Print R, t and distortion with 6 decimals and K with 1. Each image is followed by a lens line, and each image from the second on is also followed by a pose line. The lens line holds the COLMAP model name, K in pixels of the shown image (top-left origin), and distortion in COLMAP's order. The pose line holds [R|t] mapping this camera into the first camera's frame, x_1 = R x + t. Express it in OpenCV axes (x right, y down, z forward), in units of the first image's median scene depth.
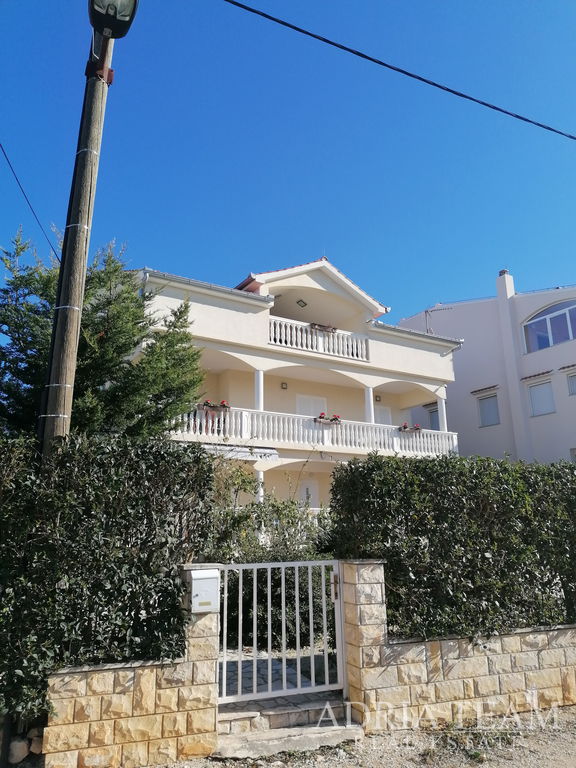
lens RADIAL K [[599.9, 0, 288.0], [0, 599.9, 384.0], [0, 0, 1]] dist [0.130498, -0.120506]
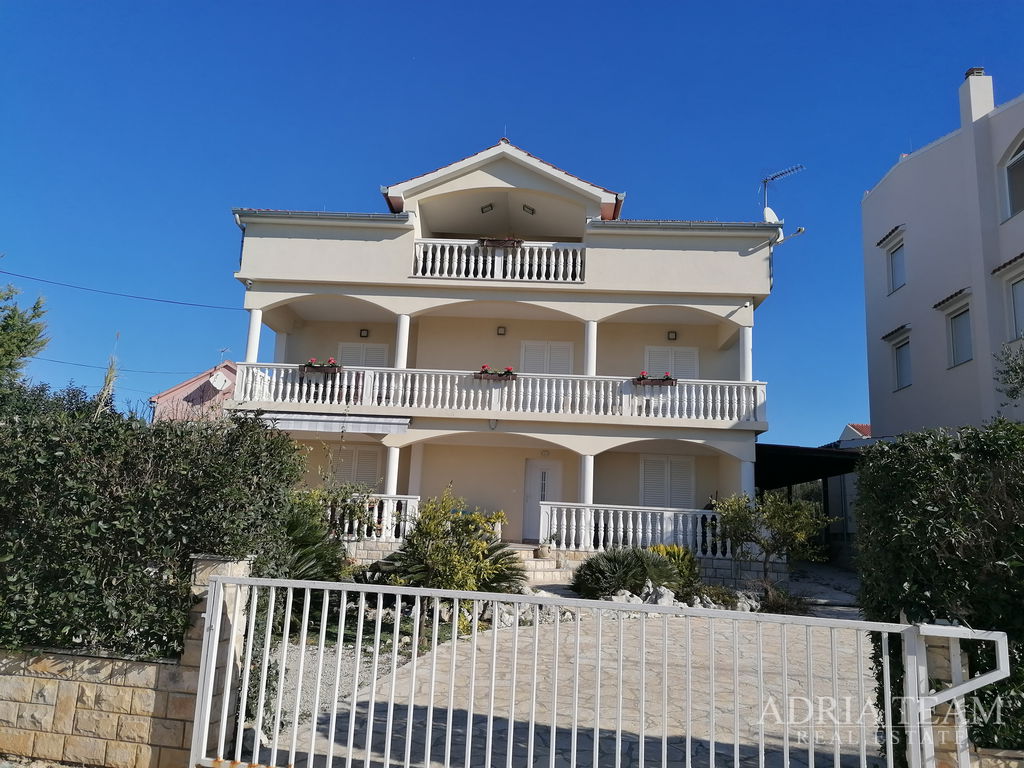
lens RADIAL K [[799.8, 0, 512.0], [0, 799.8, 384.0], [0, 0, 1]] dist [0.130498, -0.120506]
pose [[0.816962, -0.059638, -0.573599, 0.580765], [0.084864, 0.996243, 0.017289, 0.053108], [0.570413, -0.062802, 0.818954, 0.233278]]
